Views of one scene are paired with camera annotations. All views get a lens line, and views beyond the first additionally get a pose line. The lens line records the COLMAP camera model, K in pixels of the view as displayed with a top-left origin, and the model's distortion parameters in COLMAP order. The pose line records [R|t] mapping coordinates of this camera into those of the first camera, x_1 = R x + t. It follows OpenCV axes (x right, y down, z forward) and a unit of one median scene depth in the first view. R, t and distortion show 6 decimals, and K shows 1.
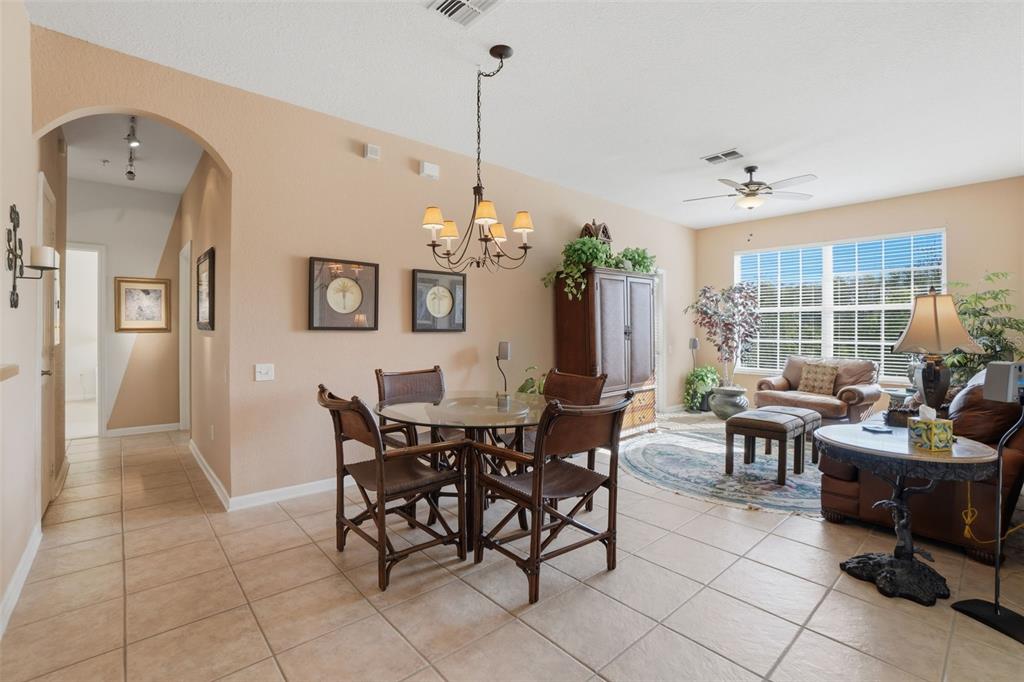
lens RADIAL K [[477.1, 0, 526.6], [0, 477.1, 329.3], [0, 0, 1]] dist [-0.013680, 0.000085]
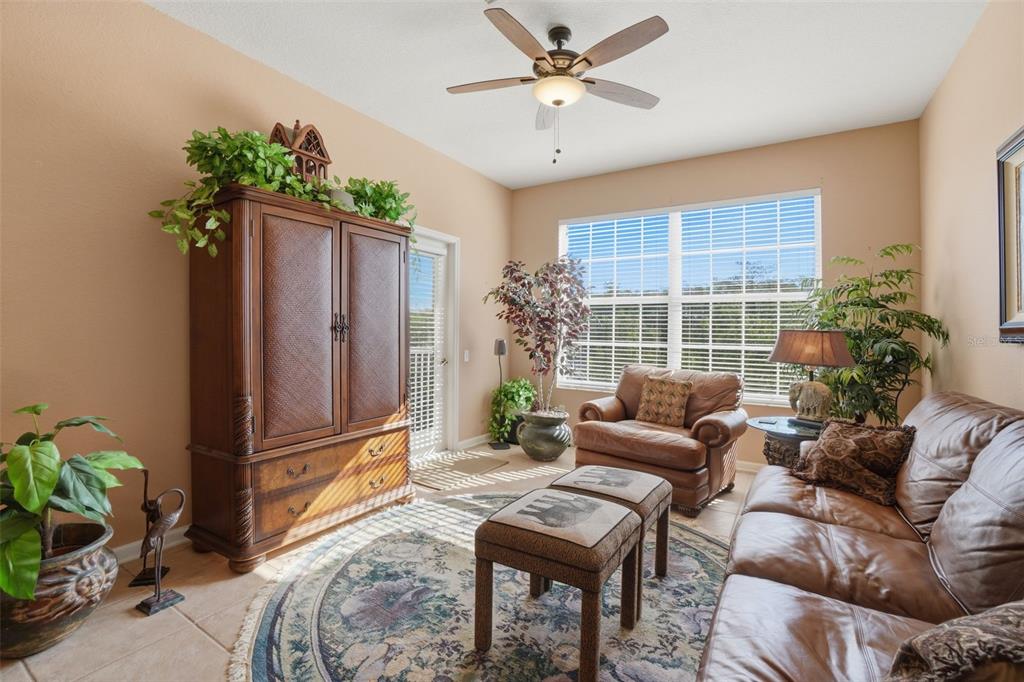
lens RADIAL K [[458.2, 0, 511.1], [0, 458.2, 334.6], [0, 0, 1]] dist [-0.037330, 0.000085]
pose [[0.970958, 0.007594, 0.239131, 0.275788], [-0.008840, 0.999952, 0.004141, 0.011269], [-0.239089, -0.006135, 0.970978, 0.469802]]
